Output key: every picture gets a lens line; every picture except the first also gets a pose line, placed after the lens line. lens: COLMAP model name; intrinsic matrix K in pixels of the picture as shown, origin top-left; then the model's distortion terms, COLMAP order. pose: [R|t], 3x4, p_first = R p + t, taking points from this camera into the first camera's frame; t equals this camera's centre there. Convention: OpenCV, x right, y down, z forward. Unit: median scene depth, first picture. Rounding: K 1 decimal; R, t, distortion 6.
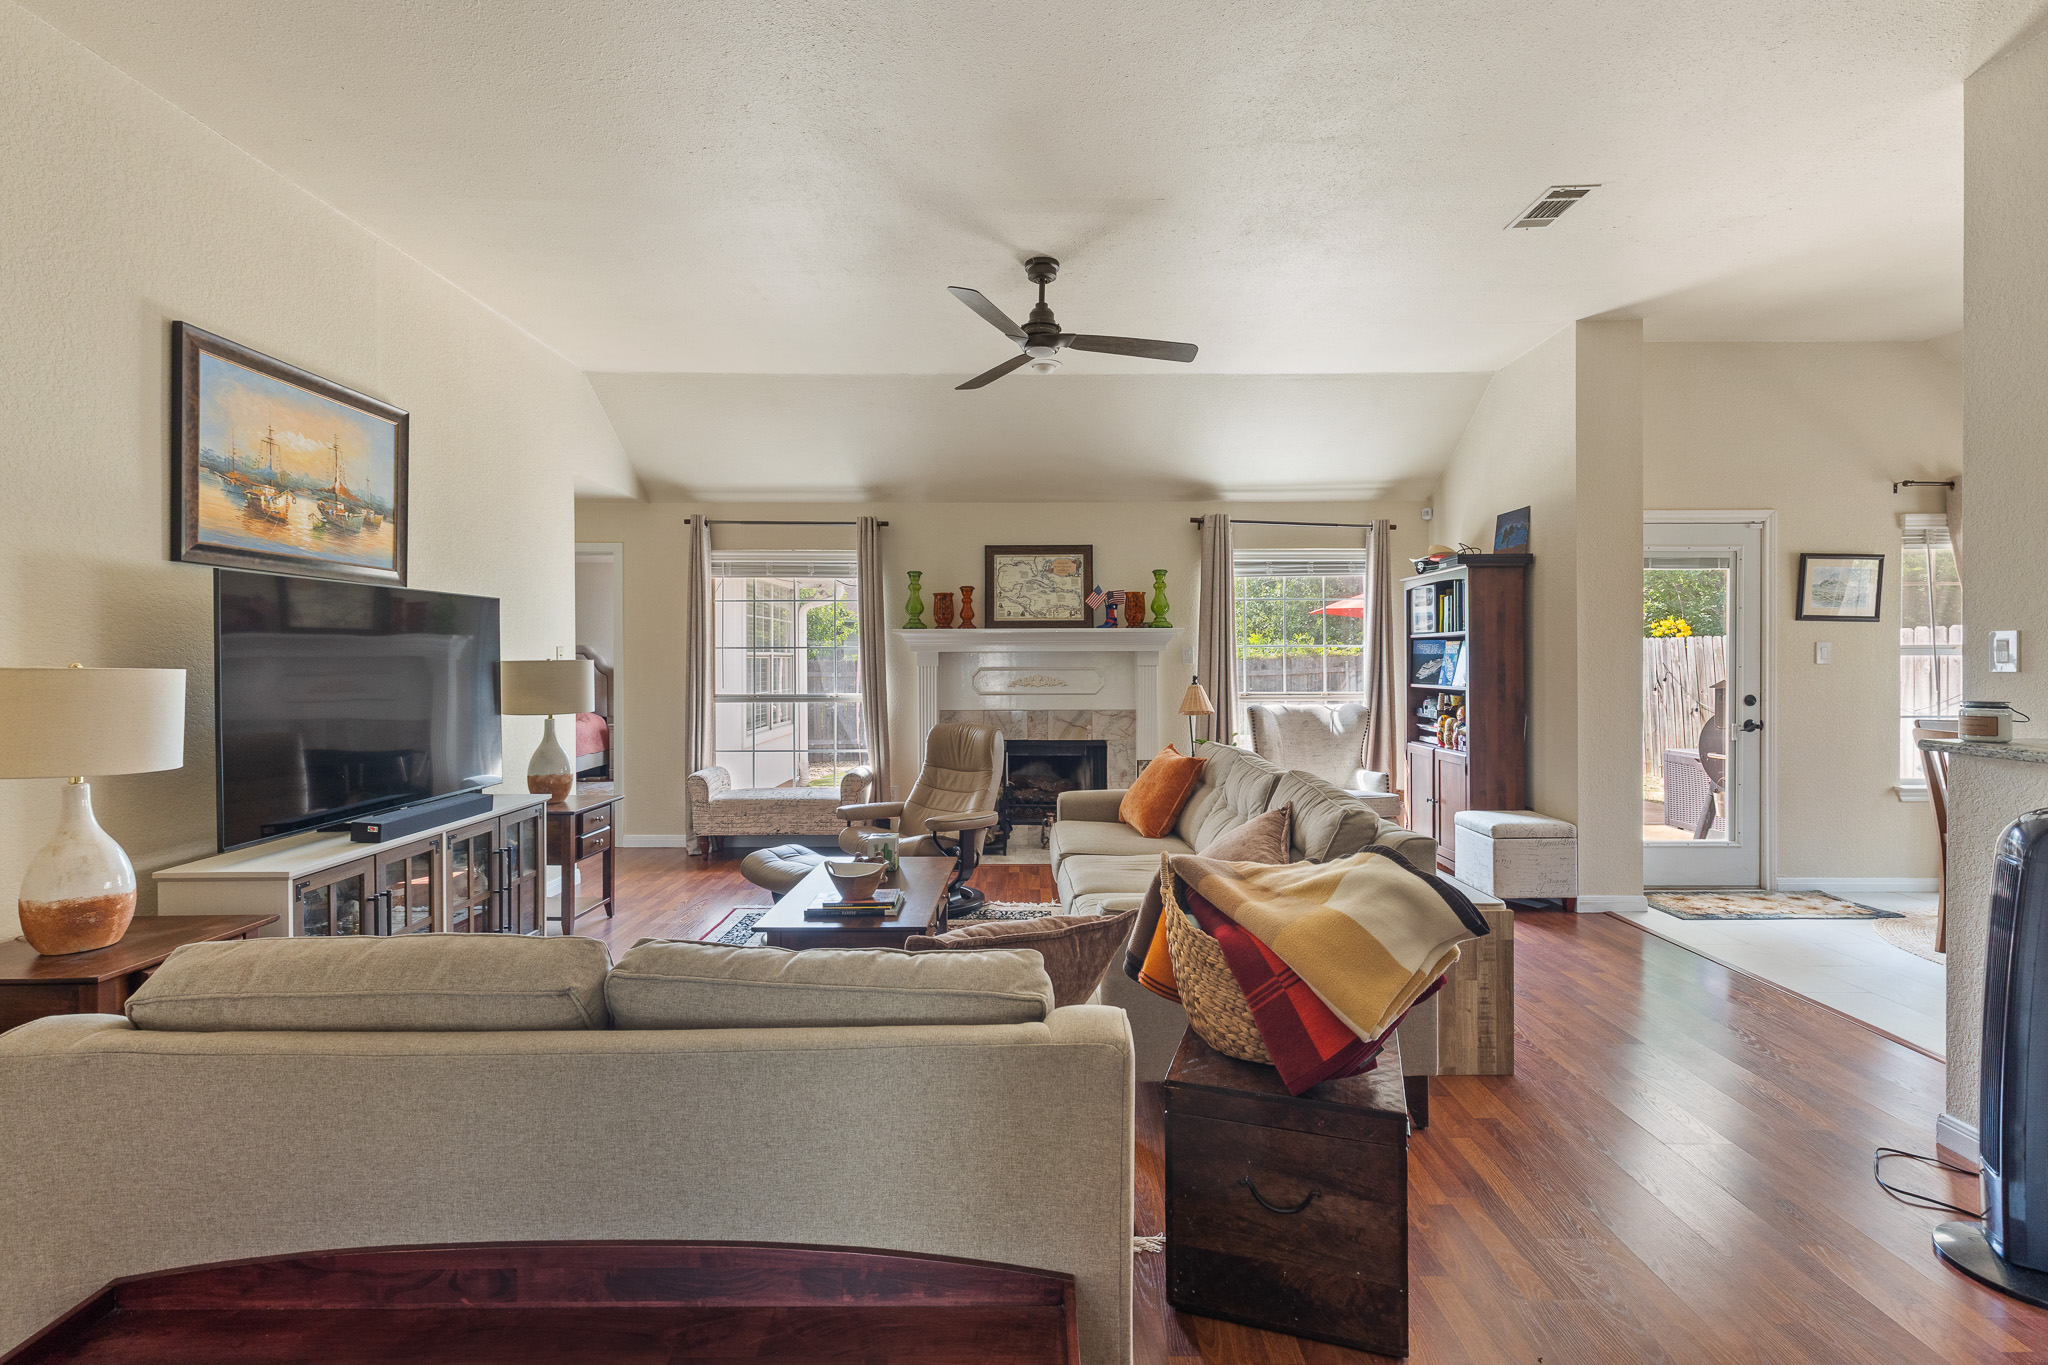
lens RADIAL K [[911.4, 0, 1022.8], [0, 911.4, 660.9], [0, 0, 1]] dist [0.002725, -0.001361]
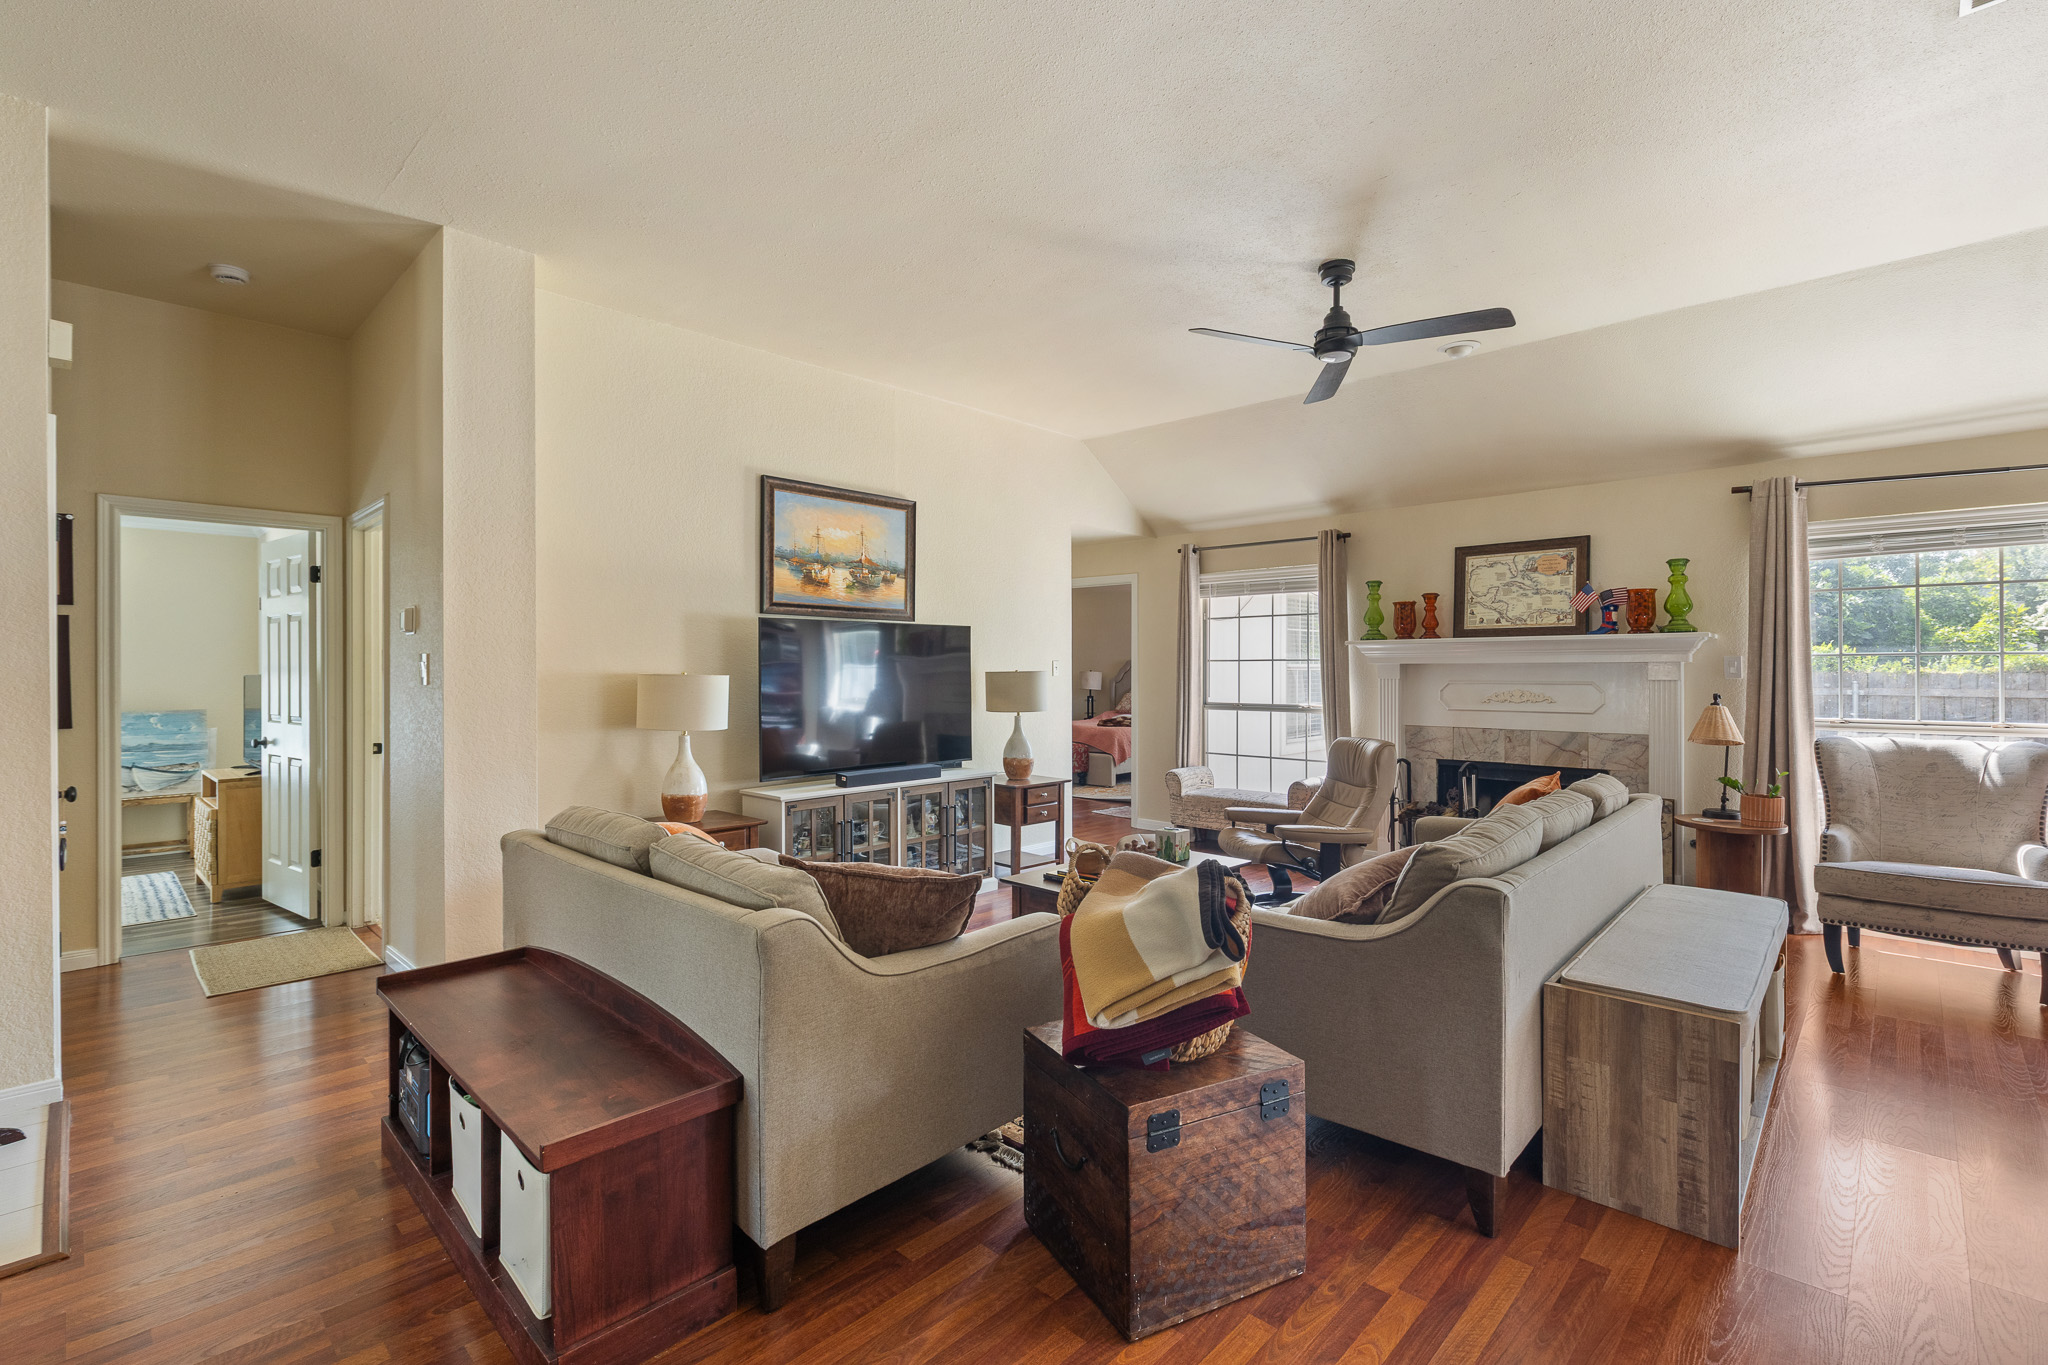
lens RADIAL K [[911.4, 0, 1035.4], [0, 911.4, 669.1], [0, 0, 1]] dist [0.002725, -0.001361]
pose [[0.728261, 0.001475, -0.685298, 0.360585], [-0.003606, 0.999992, -0.001680, -0.001518], [0.685290, 0.003695, 0.728261, 0.053940]]
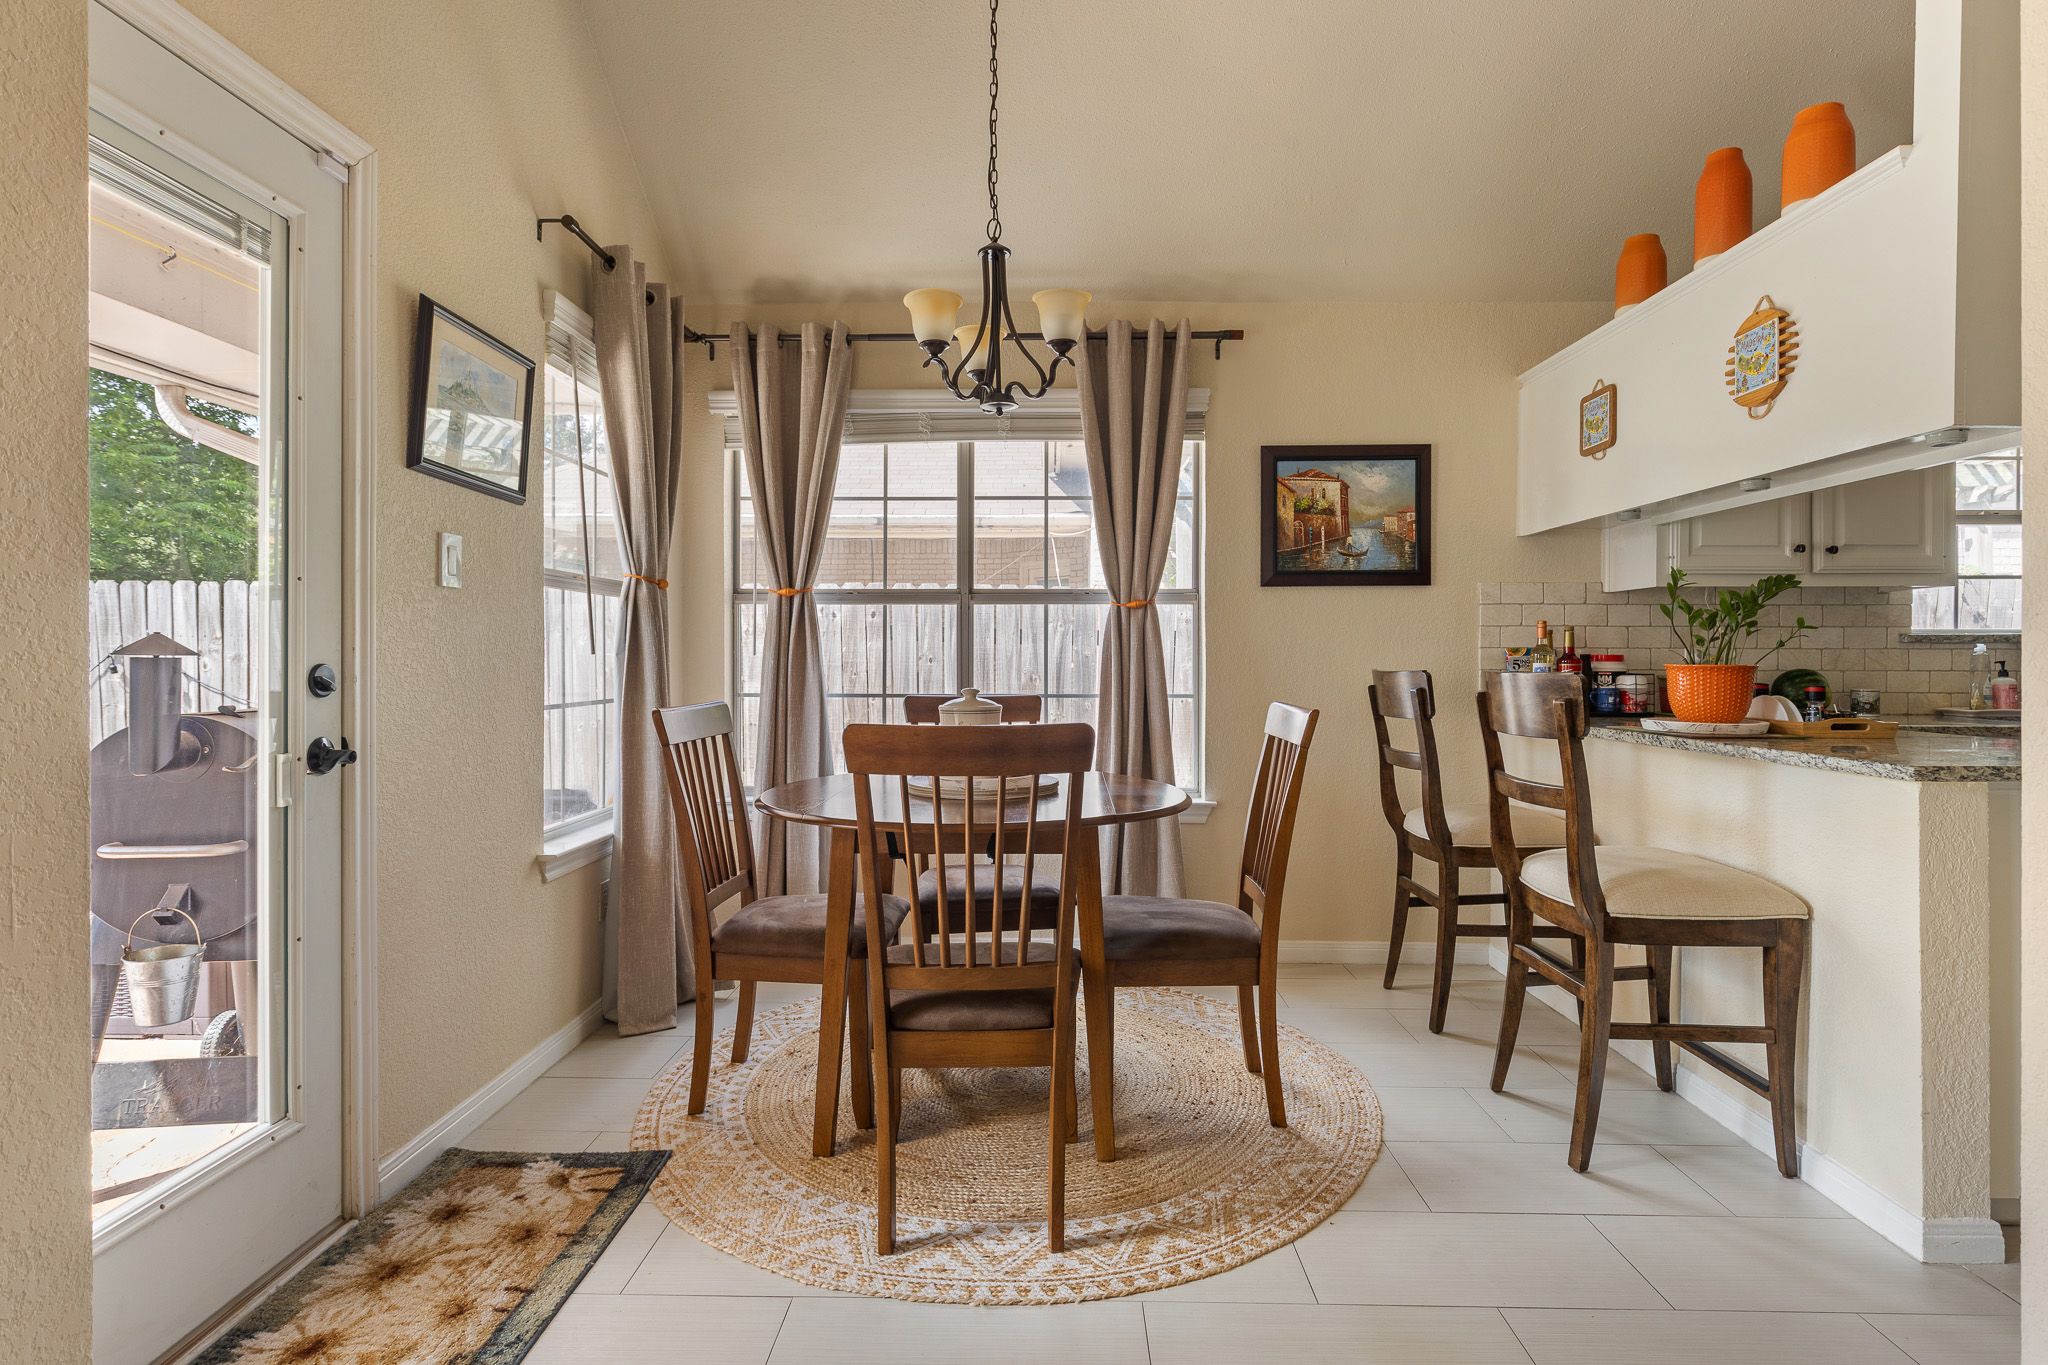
lens RADIAL K [[1022.3, 0, 1033.0], [0, 1022.3, 662.2], [0, 0, 1]] dist [-0.002964, -0.000328]
pose [[0.028438, -0.001714, 0.999594, 0.433940], [0.007342, 0.999972, 0.001506, 0.038032], [-0.999569, 0.007296, 0.028450, 0.736478]]
